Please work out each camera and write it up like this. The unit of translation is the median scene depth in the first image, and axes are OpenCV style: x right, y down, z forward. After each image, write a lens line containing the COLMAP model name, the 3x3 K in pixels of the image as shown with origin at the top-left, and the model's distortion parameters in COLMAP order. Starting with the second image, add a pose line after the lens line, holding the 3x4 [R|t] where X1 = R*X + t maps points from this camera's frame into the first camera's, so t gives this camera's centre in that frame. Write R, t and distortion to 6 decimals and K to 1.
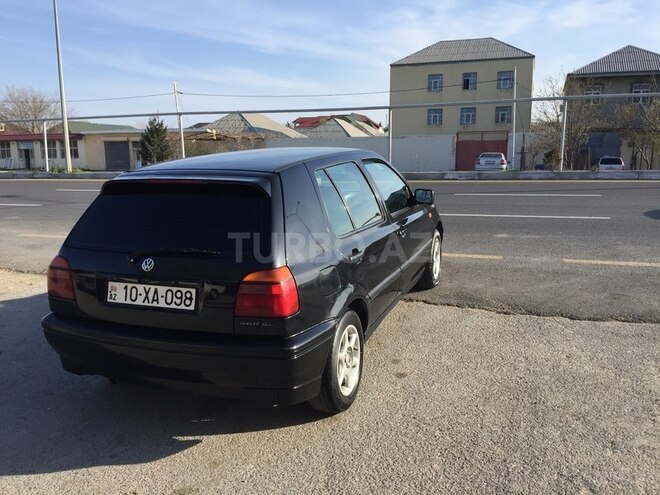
lens RADIAL K [[566.5, 0, 330.0], [0, 566.5, 247.5], [0, 0, 1]] dist [0.100044, -0.147077]
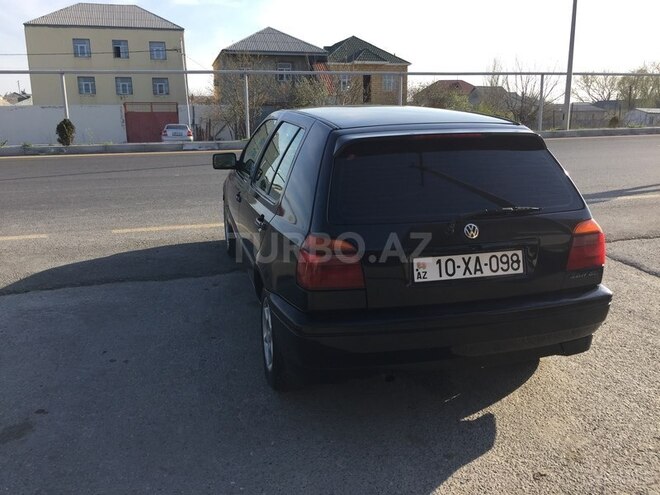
lens RADIAL K [[565.6, 0, 330.0], [0, 565.6, 247.5], [0, 0, 1]] dist [0.082685, -0.124605]
pose [[0.816372, -0.129255, 0.562876, -0.642202], [0.103600, 0.991599, 0.077447, -0.022212], [-0.568158, -0.004912, 0.822905, 0.265880]]
